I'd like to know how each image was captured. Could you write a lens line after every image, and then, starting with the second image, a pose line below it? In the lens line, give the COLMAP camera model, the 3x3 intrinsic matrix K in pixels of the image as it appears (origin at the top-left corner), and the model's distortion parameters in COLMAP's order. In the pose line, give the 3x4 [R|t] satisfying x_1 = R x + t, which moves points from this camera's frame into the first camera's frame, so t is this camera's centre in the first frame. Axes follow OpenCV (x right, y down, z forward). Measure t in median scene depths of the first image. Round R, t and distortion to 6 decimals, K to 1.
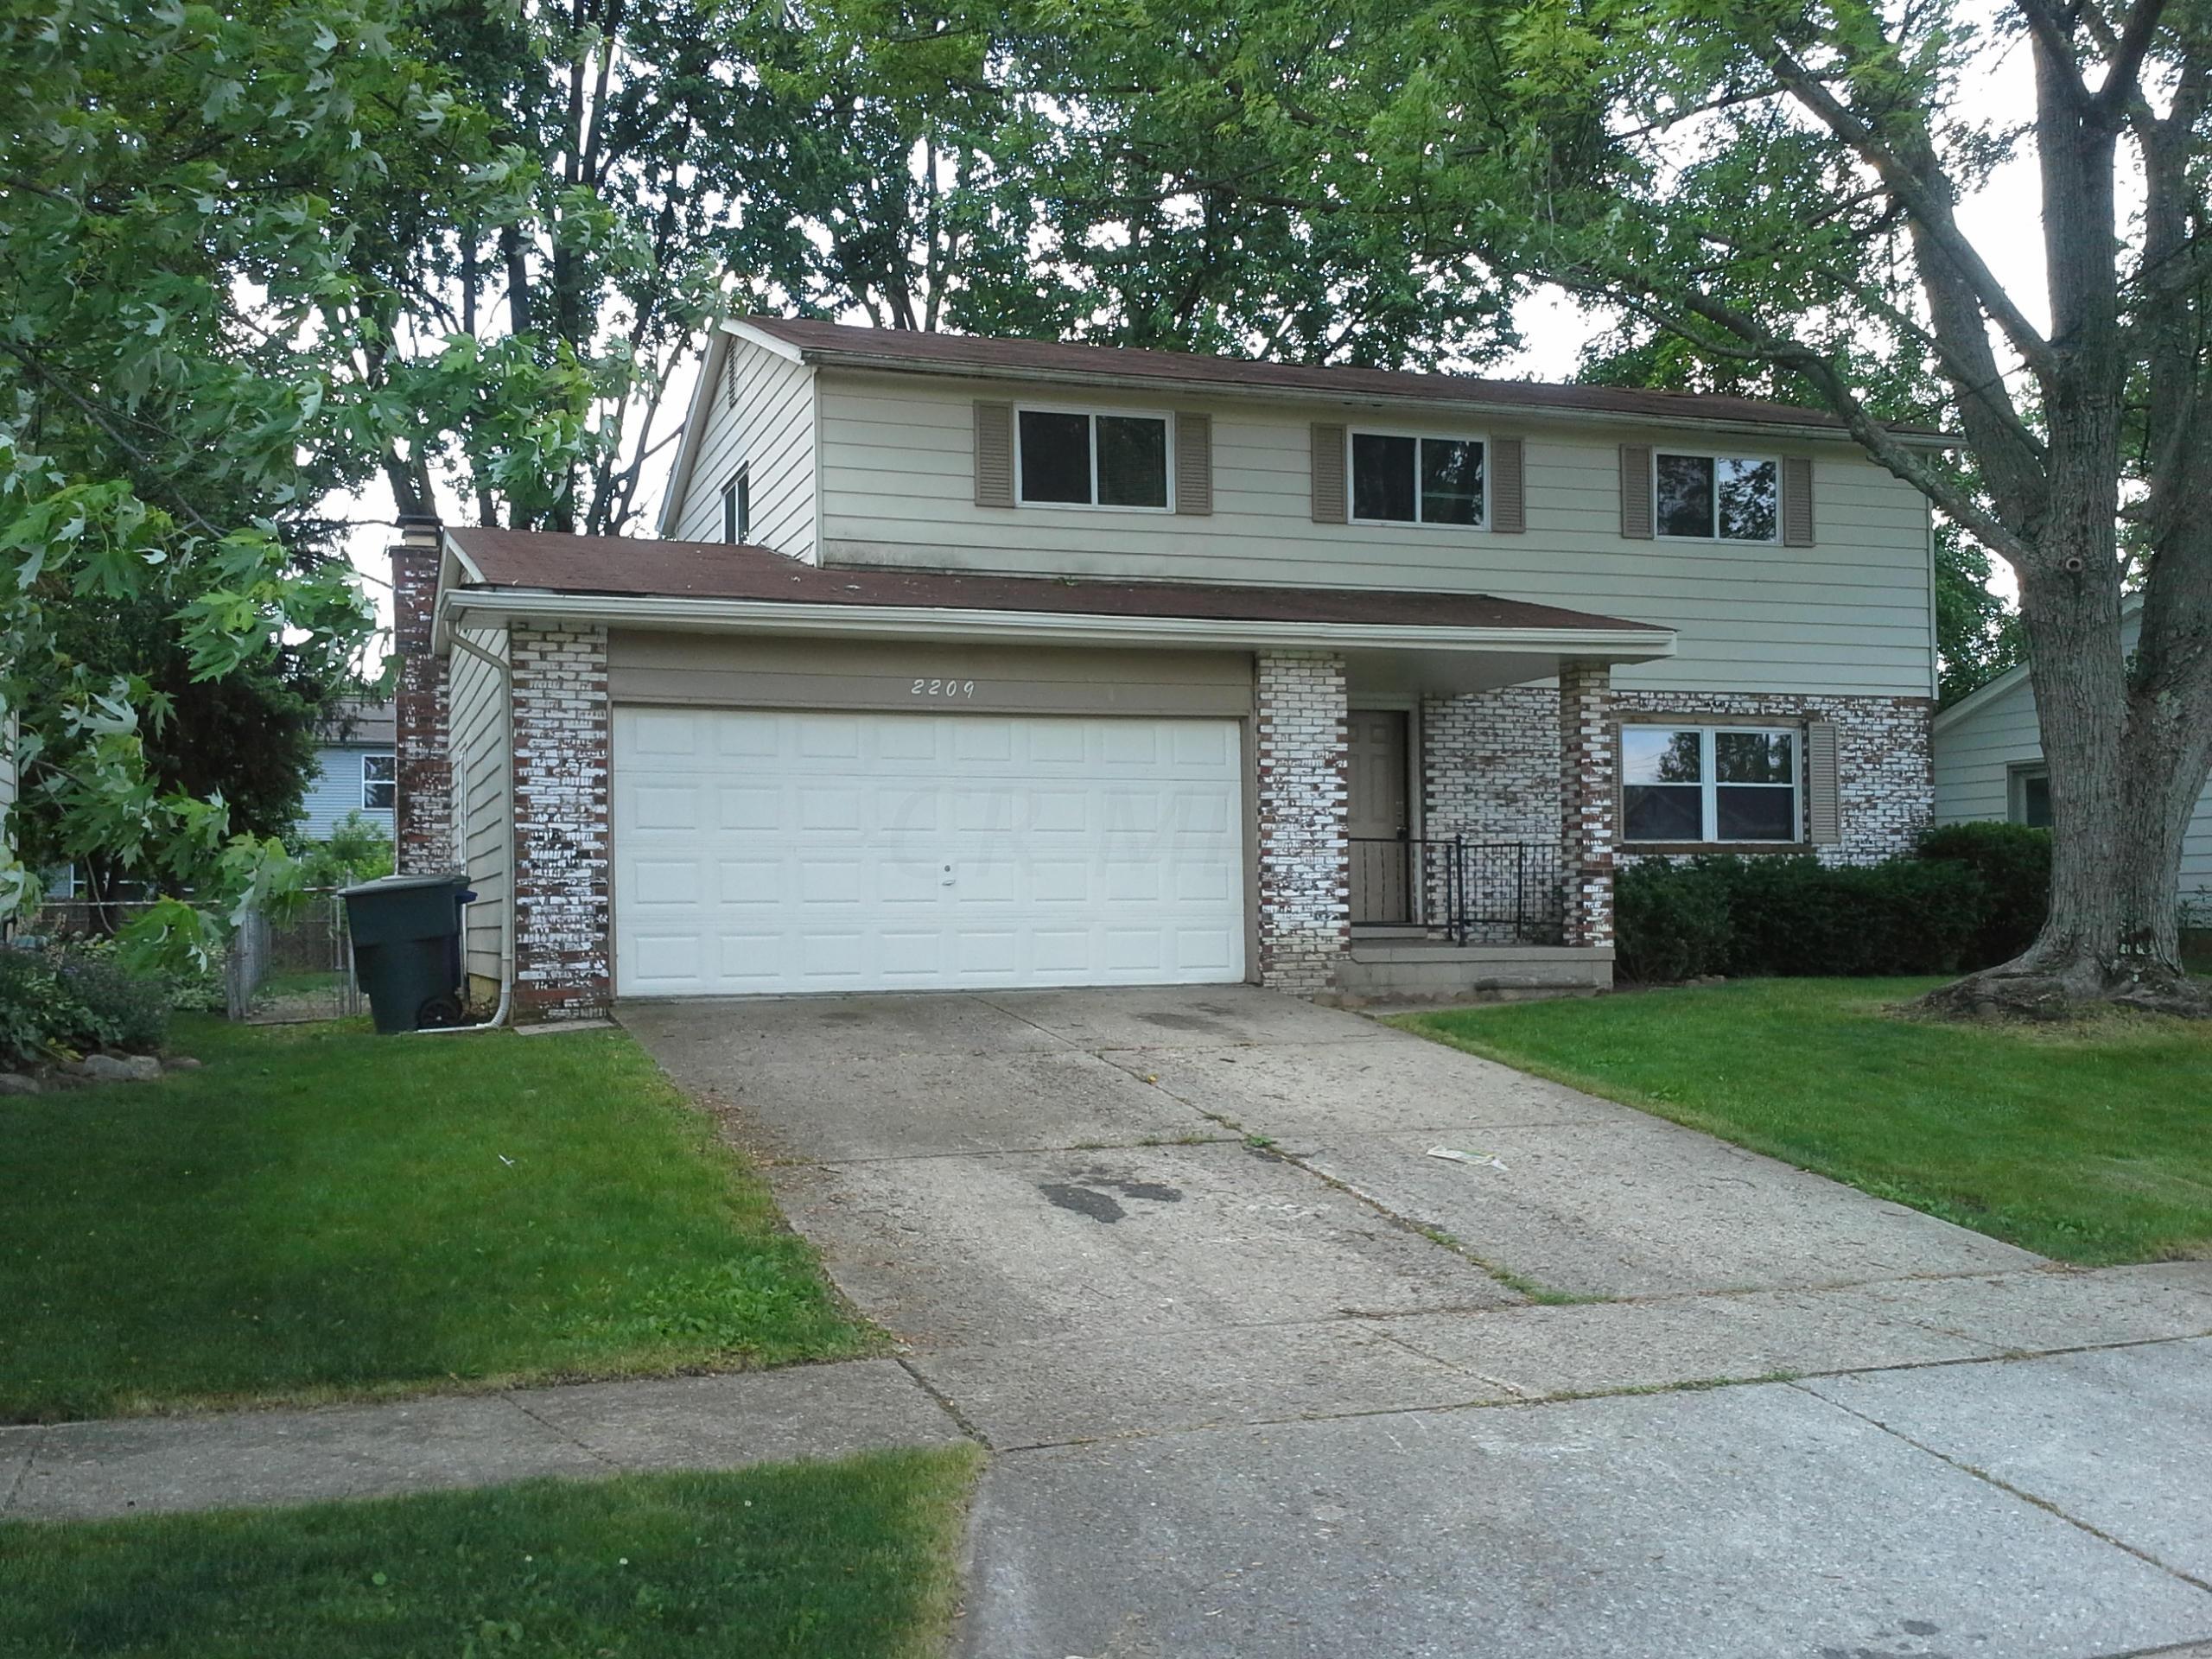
lens RADIAL K [[2171.2, 0, 1209.6], [0, 2171.2, 897.7], [0, 0, 1]] dist [0.060889, 0.000000]
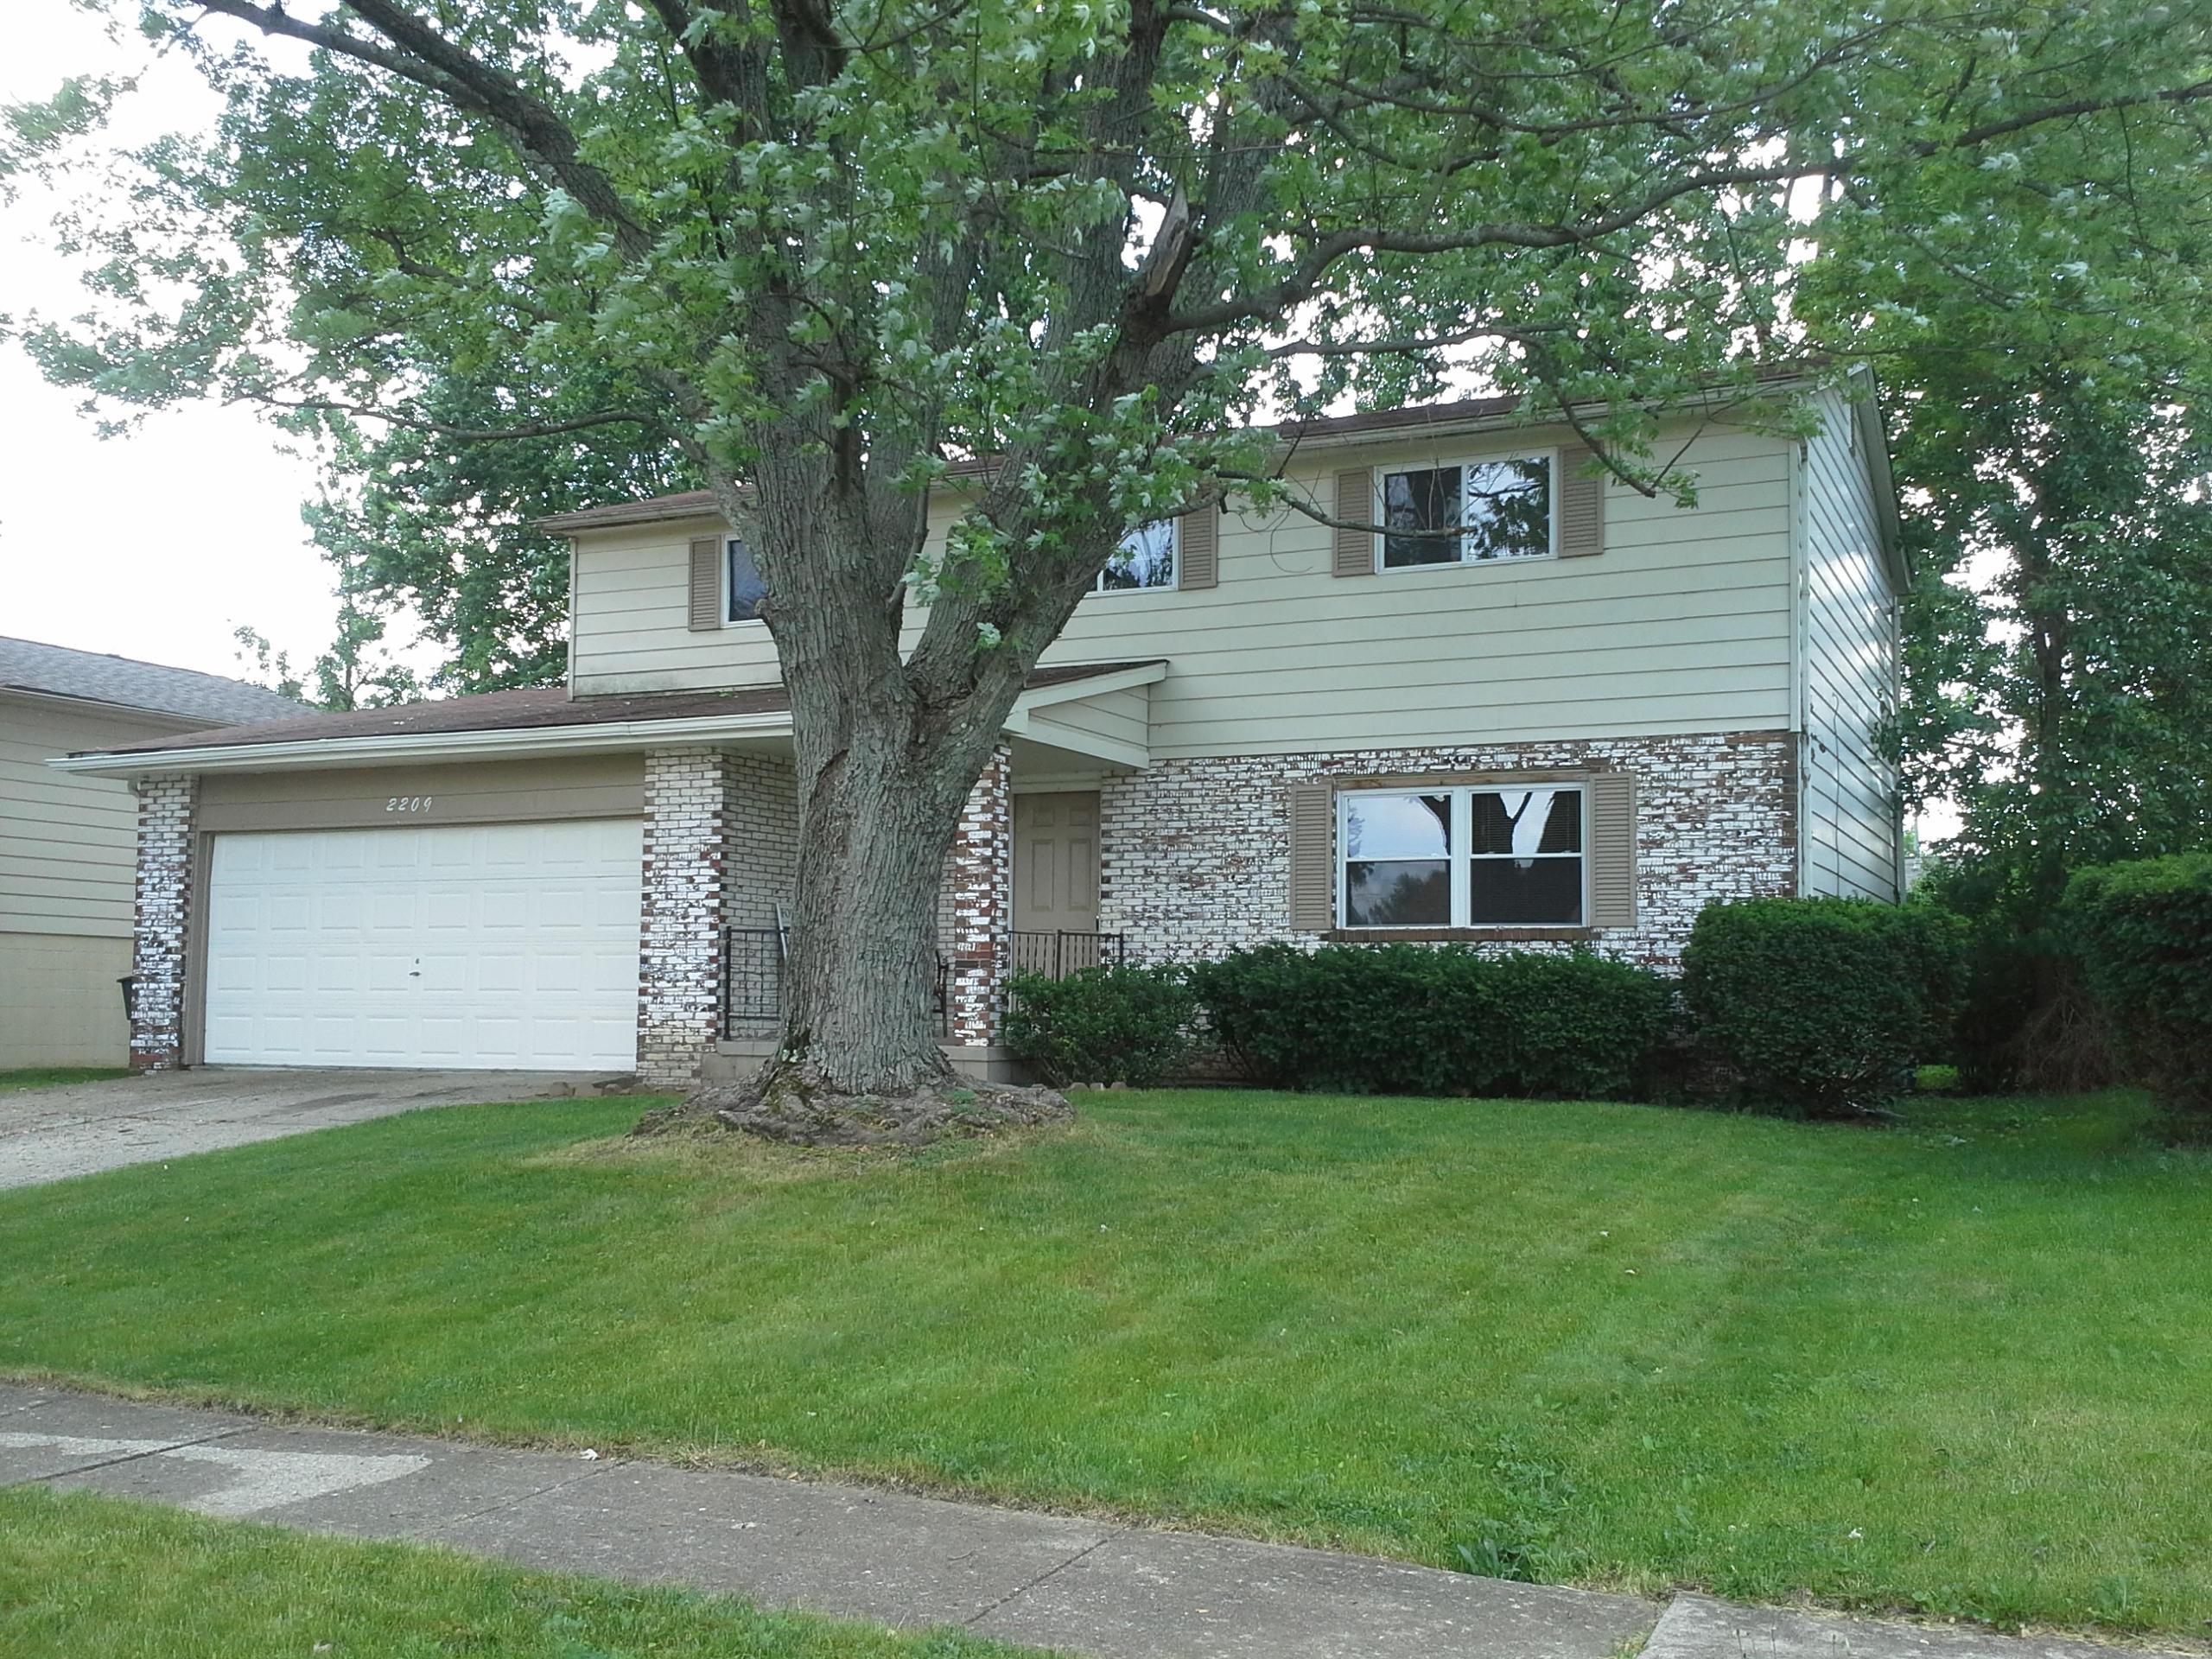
lens RADIAL K [[2171.2, 0, 1116.5], [0, 2171.2, 826.0], [0, 0, 1]] dist [0.060889, 0.000000]
pose [[0.709752, -0.043718, -0.703094, 0.903424], [-0.009040, 0.997425, -0.071145, -0.005348], [0.704394, 0.056851, 0.707529, 0.415280]]
